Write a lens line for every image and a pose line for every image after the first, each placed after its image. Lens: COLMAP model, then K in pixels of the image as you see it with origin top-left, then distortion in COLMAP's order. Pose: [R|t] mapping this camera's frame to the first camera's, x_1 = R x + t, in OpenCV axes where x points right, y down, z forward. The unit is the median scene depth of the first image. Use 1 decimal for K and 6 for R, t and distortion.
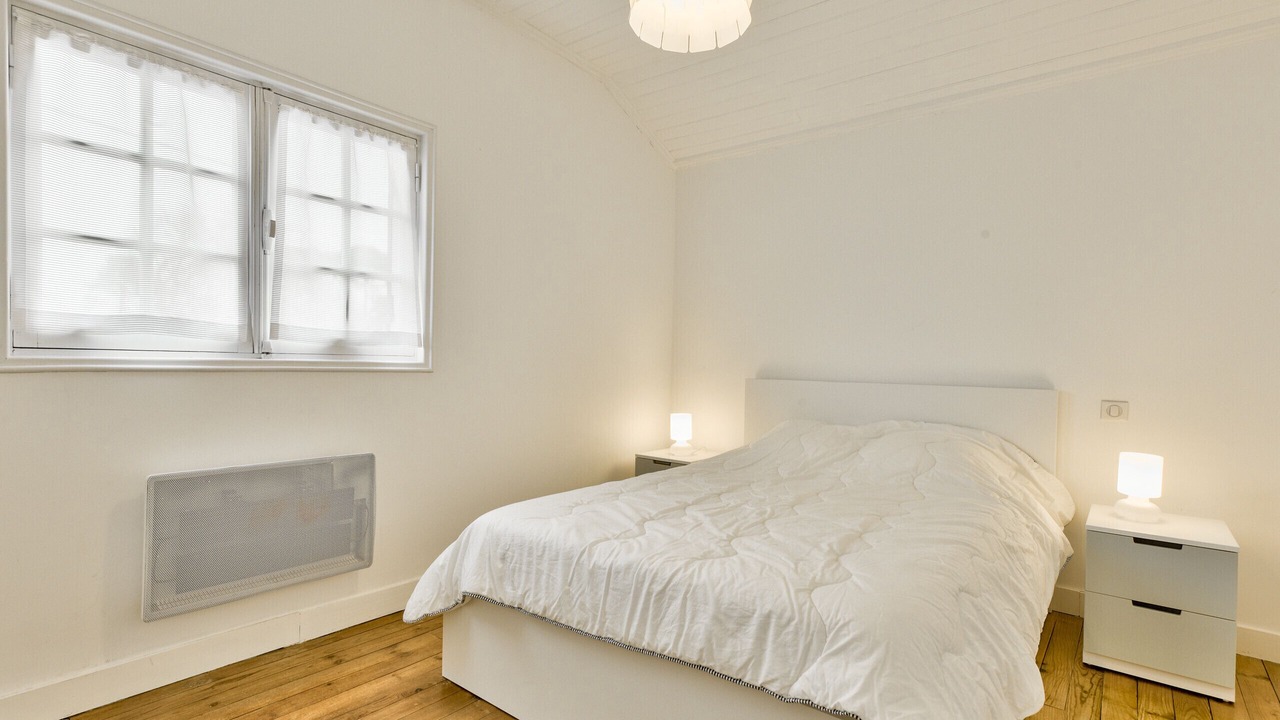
lens RADIAL K [[613.3, 0, 650.7], [0, 613.3, 364.2], [0, 0, 1]] dist [0.002927, 0.000211]
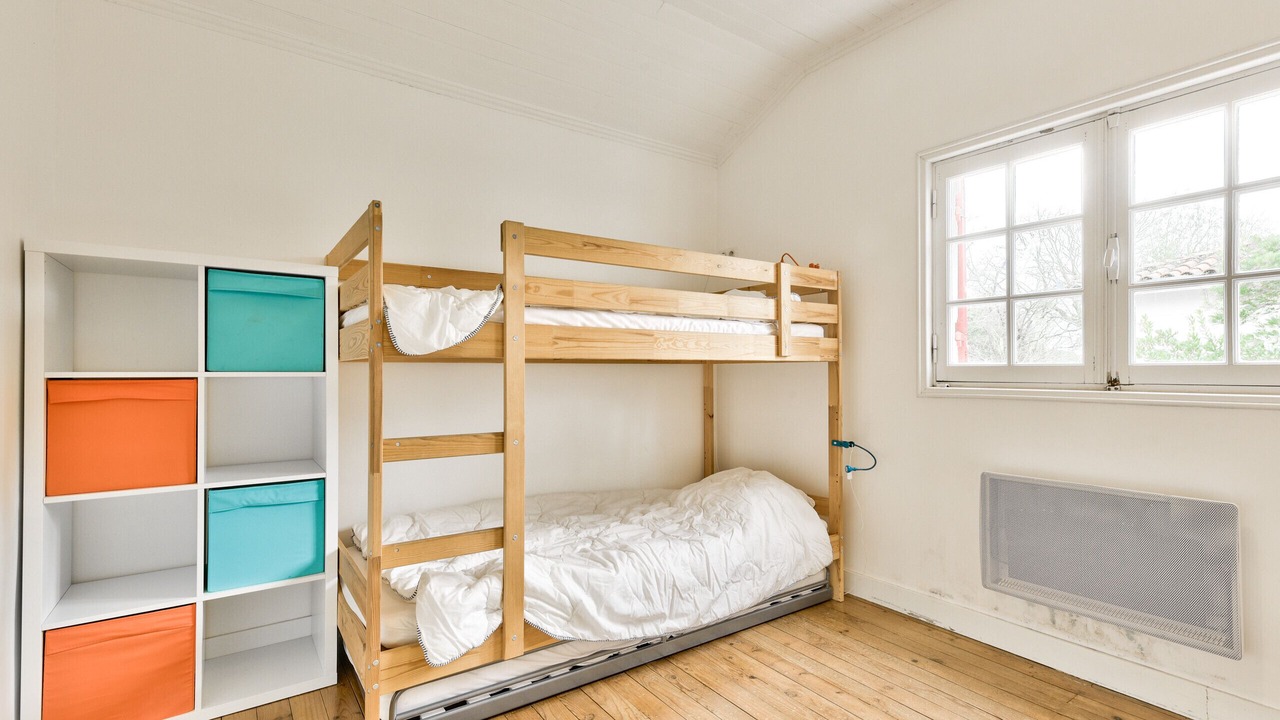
lens RADIAL K [[613.3, 0, 650.7], [0, 613.3, 364.2], [0, 0, 1]] dist [0.002927, 0.000211]
pose [[-0.309040, -0.045290, -0.949970, 0.526143], [-0.023434, 0.998925, -0.040000, 0.016479], [0.950760, 0.009900, -0.309769, 0.584110]]
